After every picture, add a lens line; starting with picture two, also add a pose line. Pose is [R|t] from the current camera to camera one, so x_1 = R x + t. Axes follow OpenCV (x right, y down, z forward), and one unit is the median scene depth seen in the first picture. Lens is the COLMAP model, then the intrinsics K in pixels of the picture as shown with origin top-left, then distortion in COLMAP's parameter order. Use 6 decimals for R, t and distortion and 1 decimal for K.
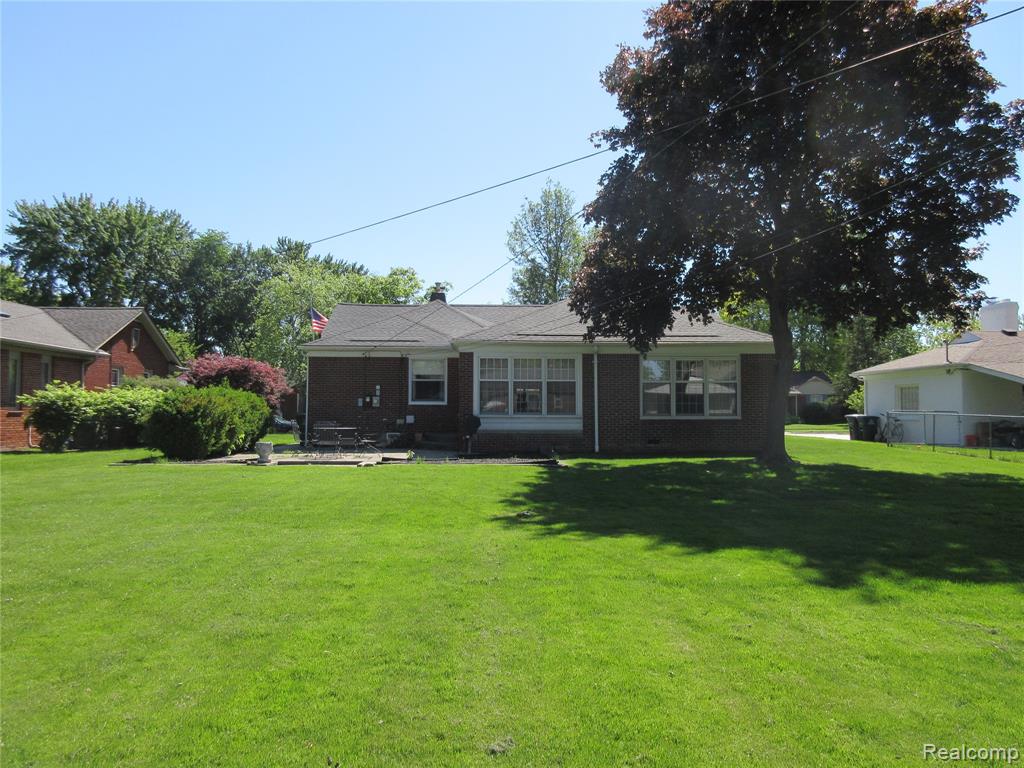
lens RADIAL K [[736.7, 0, 515.0], [0, 736.7, 382.7], [0, 0, 1]] dist [-0.003045, -0.003674]
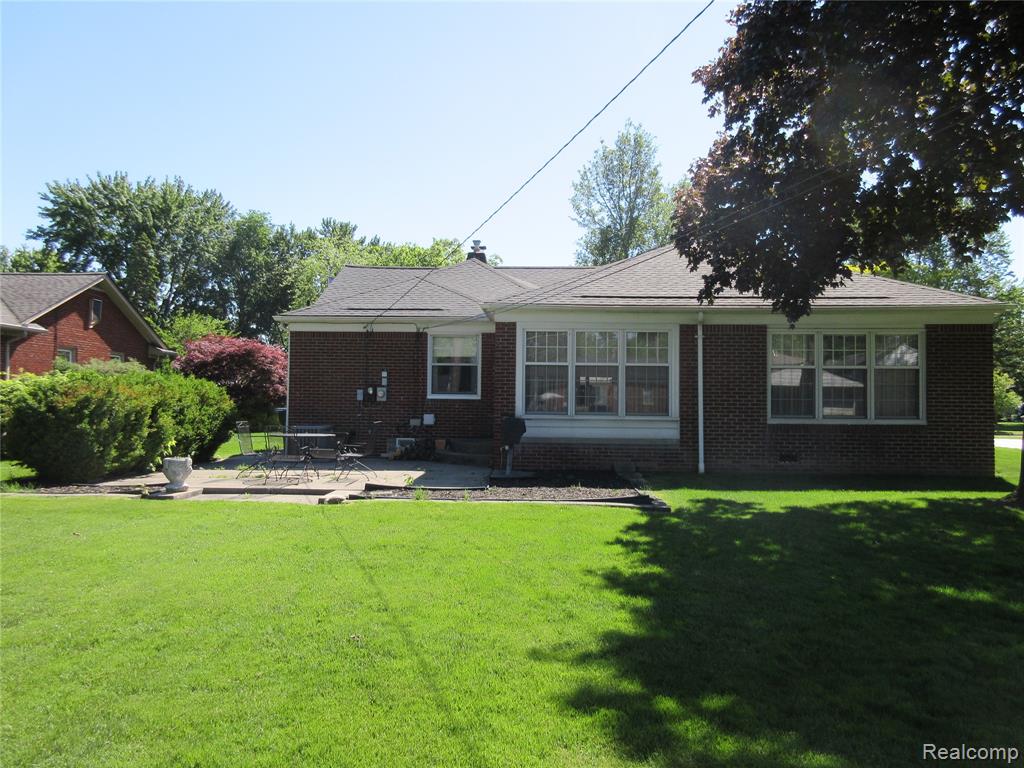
lens RADIAL K [[736.7, 0, 515.0], [0, 736.7, 382.7], [0, 0, 1]] dist [-0.003045, -0.003674]
pose [[0.996898, 0.005556, -0.078504, -0.004002], [-0.004735, 0.999932, 0.010650, 0.006233], [0.078558, -0.010245, 0.996857, 0.296169]]
